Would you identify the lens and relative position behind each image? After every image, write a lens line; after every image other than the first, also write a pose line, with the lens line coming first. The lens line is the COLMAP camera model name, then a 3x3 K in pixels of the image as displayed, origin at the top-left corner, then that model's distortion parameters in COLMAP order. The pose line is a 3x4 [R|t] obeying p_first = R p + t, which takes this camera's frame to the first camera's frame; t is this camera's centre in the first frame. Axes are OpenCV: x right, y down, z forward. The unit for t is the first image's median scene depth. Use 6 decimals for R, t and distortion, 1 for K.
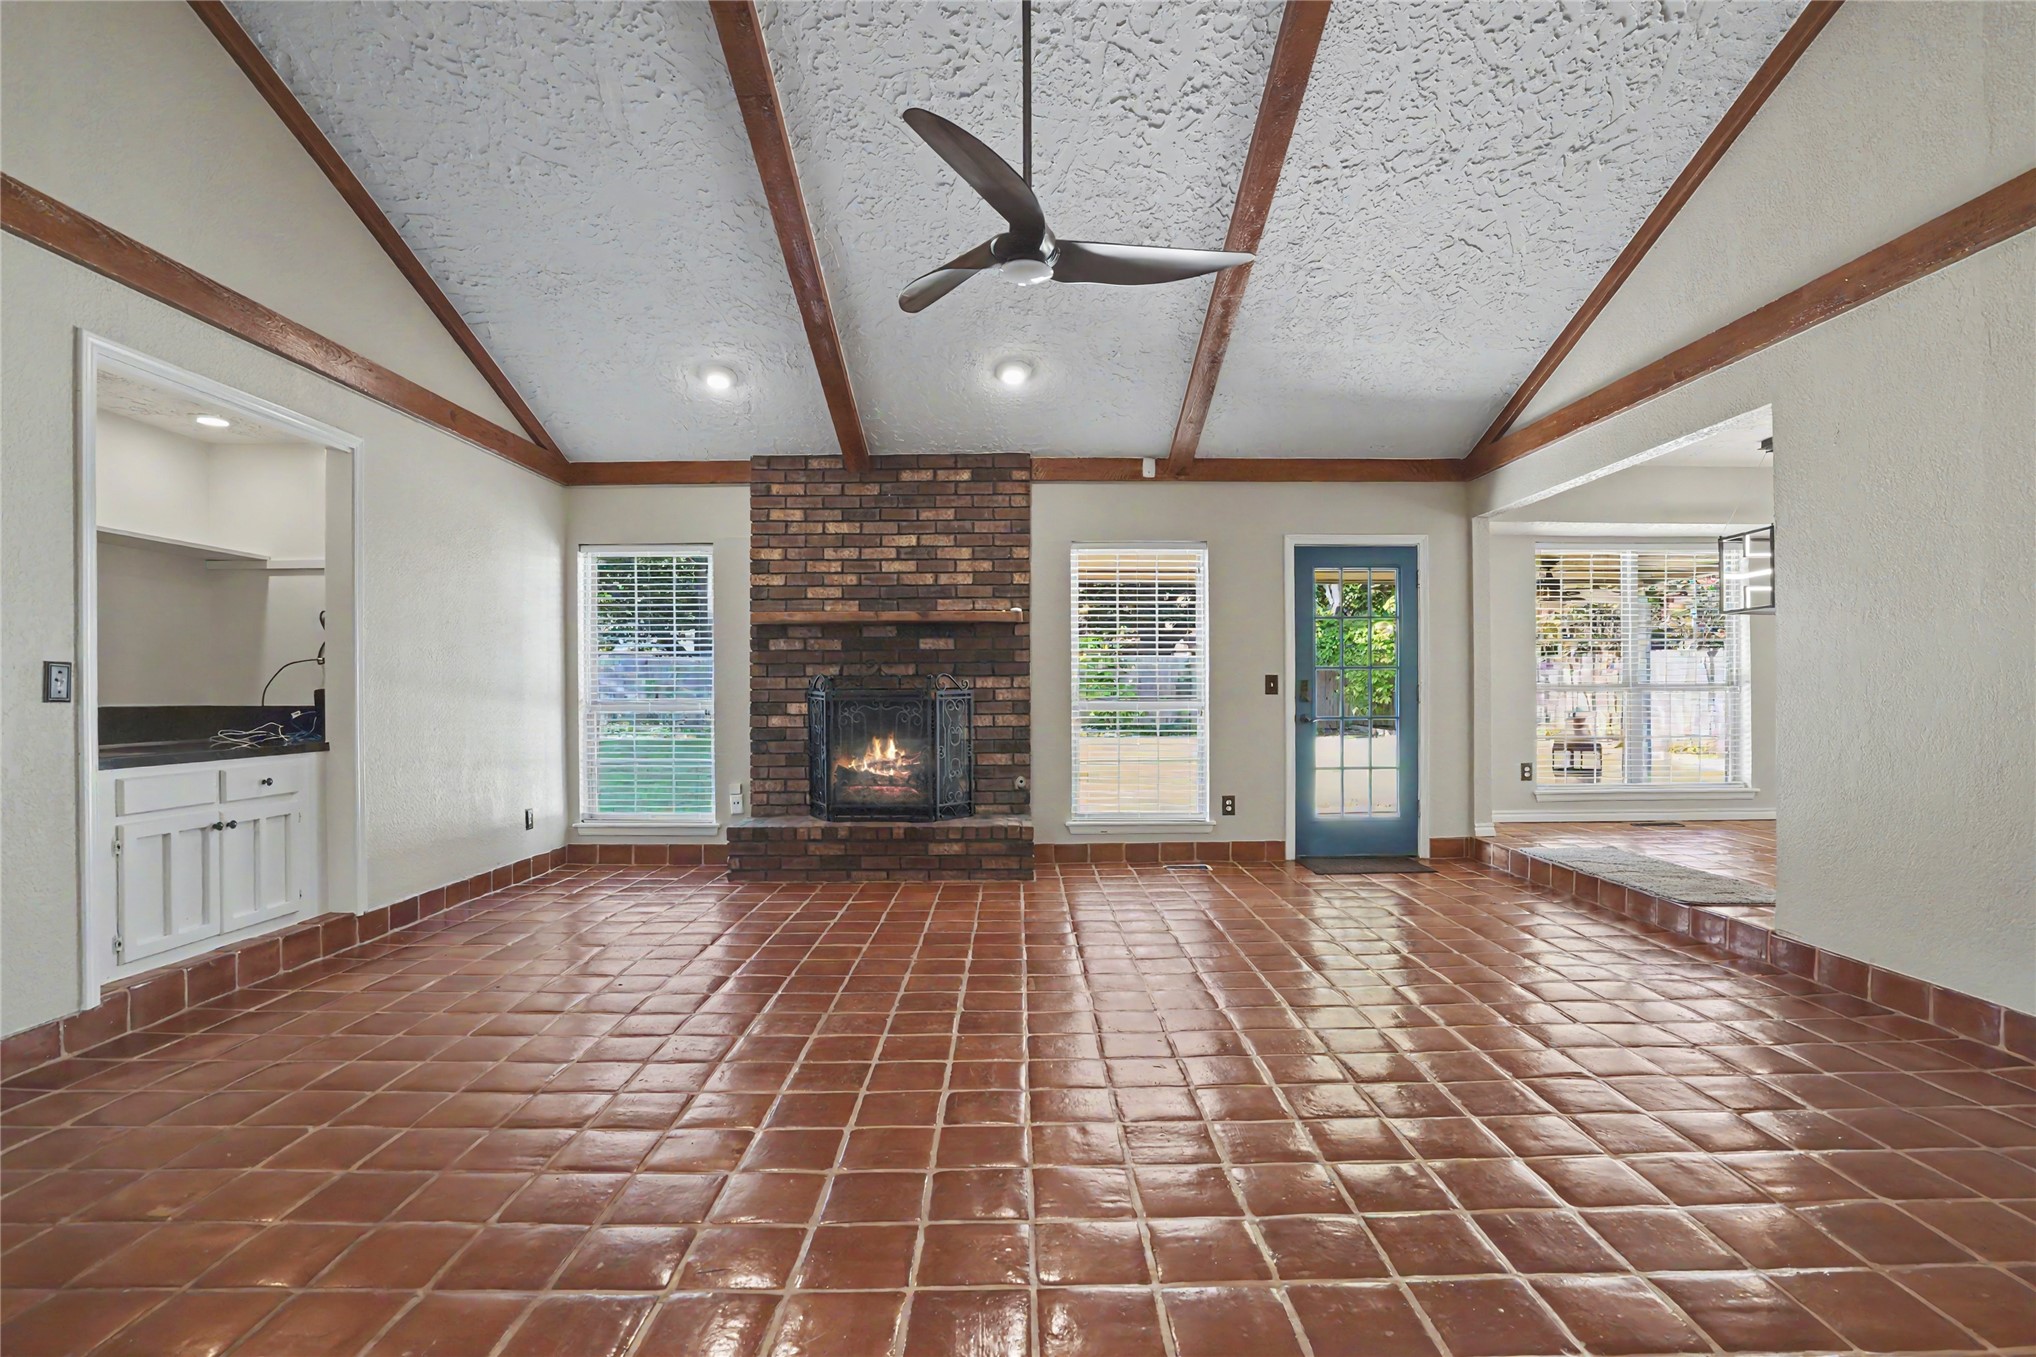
lens RADIAL K [[985.9, 0, 1022.1], [0, 985.9, 694.9], [0, 0, 1]] dist [-0.048545, 0.013480]
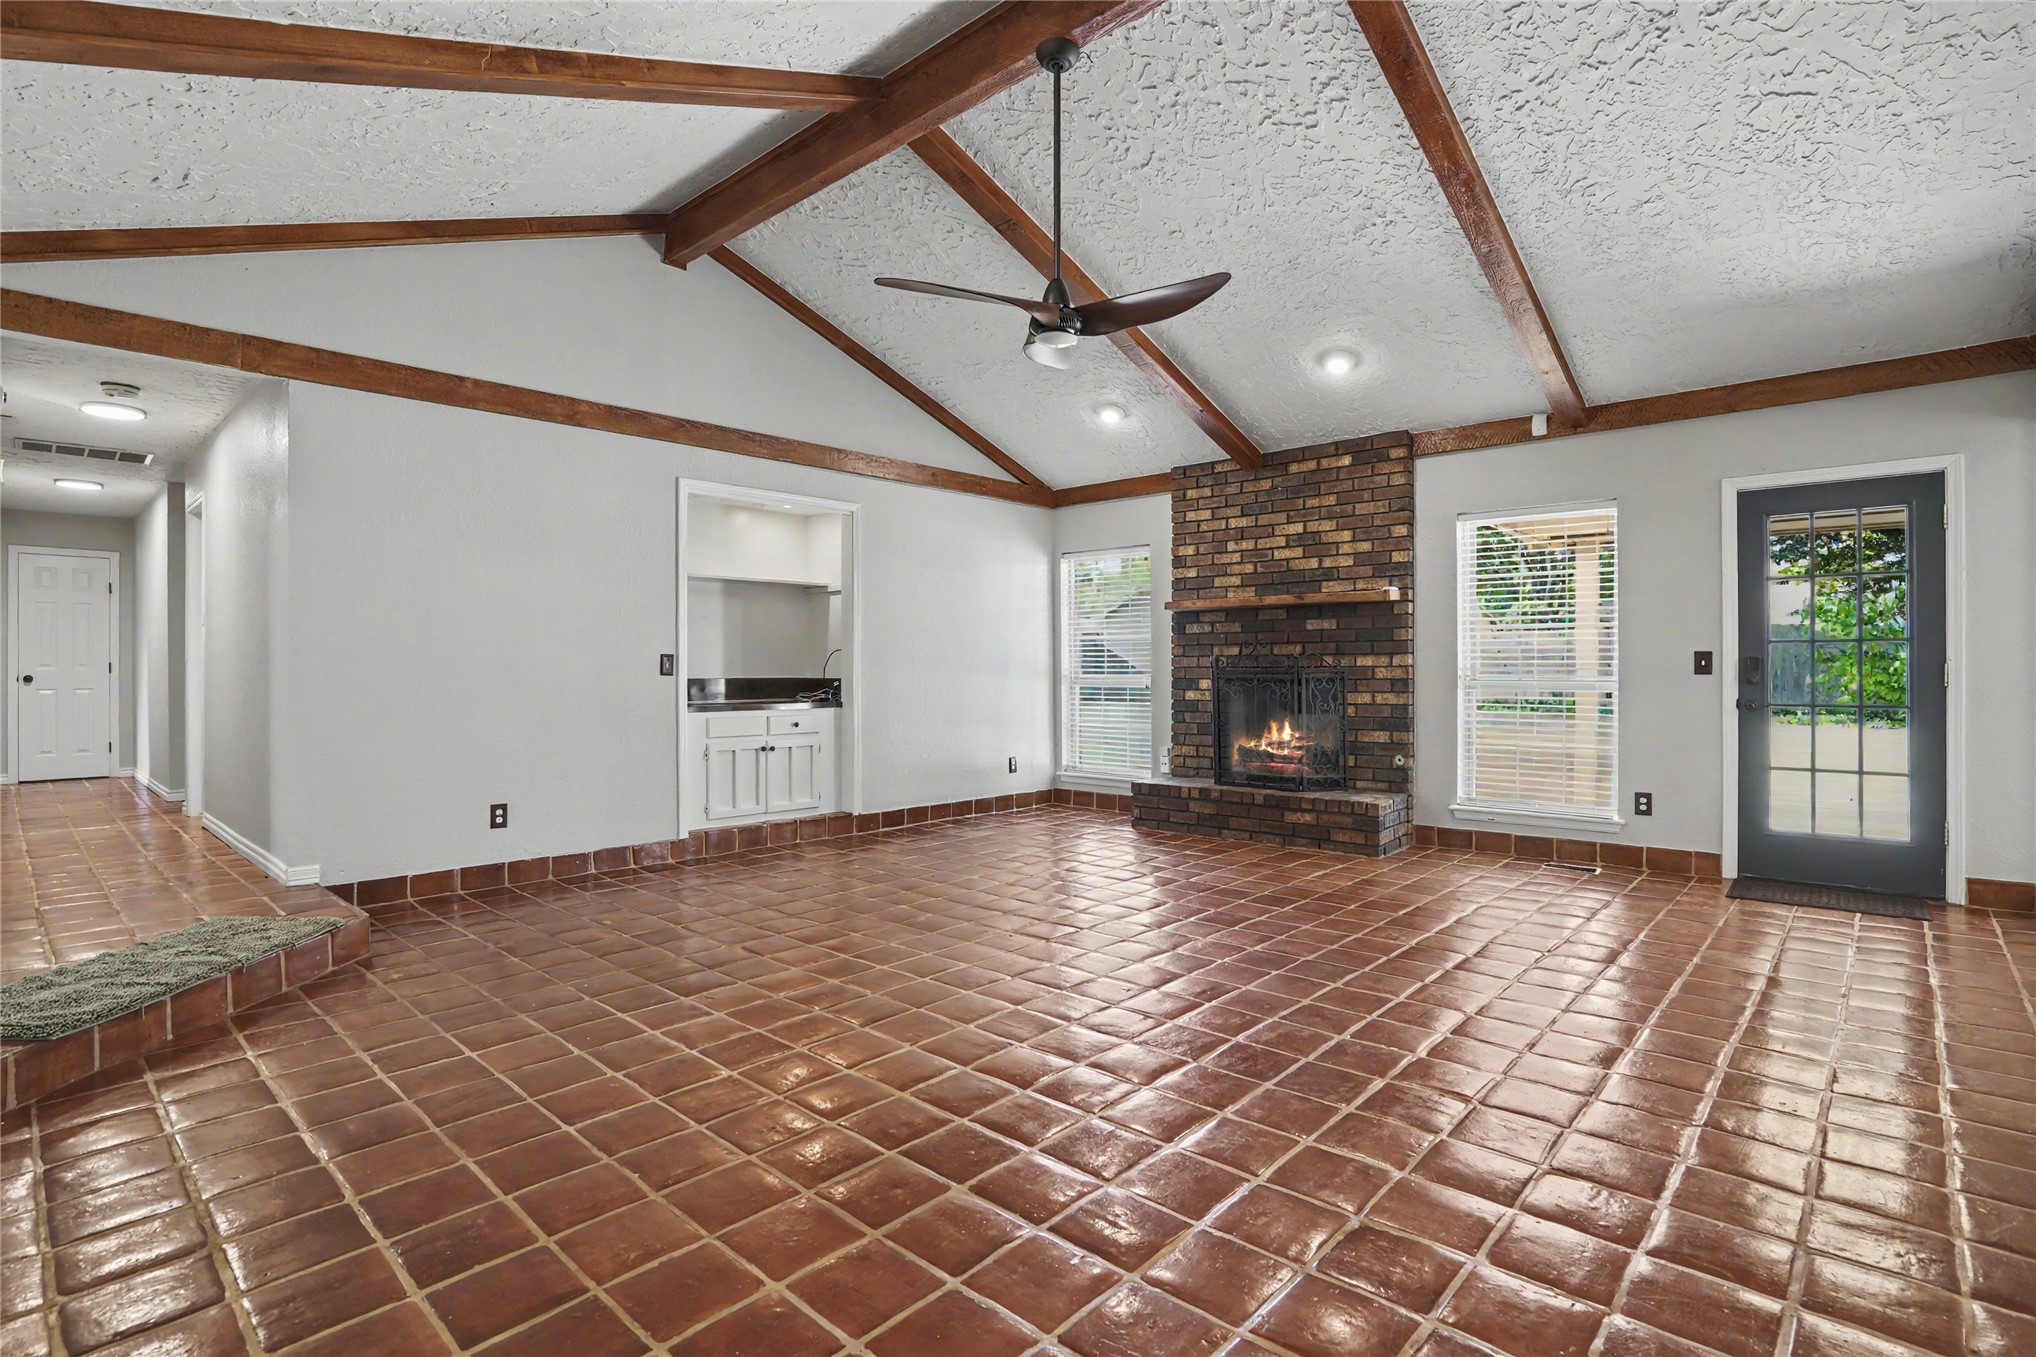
lens RADIAL K [[985.9, 0, 1036.6], [0, 985.9, 665.4], [0, 0, 1]] dist [-0.048545, 0.013480]
pose [[0.738100, -0.000070, -0.674691, 0.395724], [-0.003074, 0.999989, -0.003467, -0.003496], [0.674684, 0.004633, 0.738092, 0.024368]]
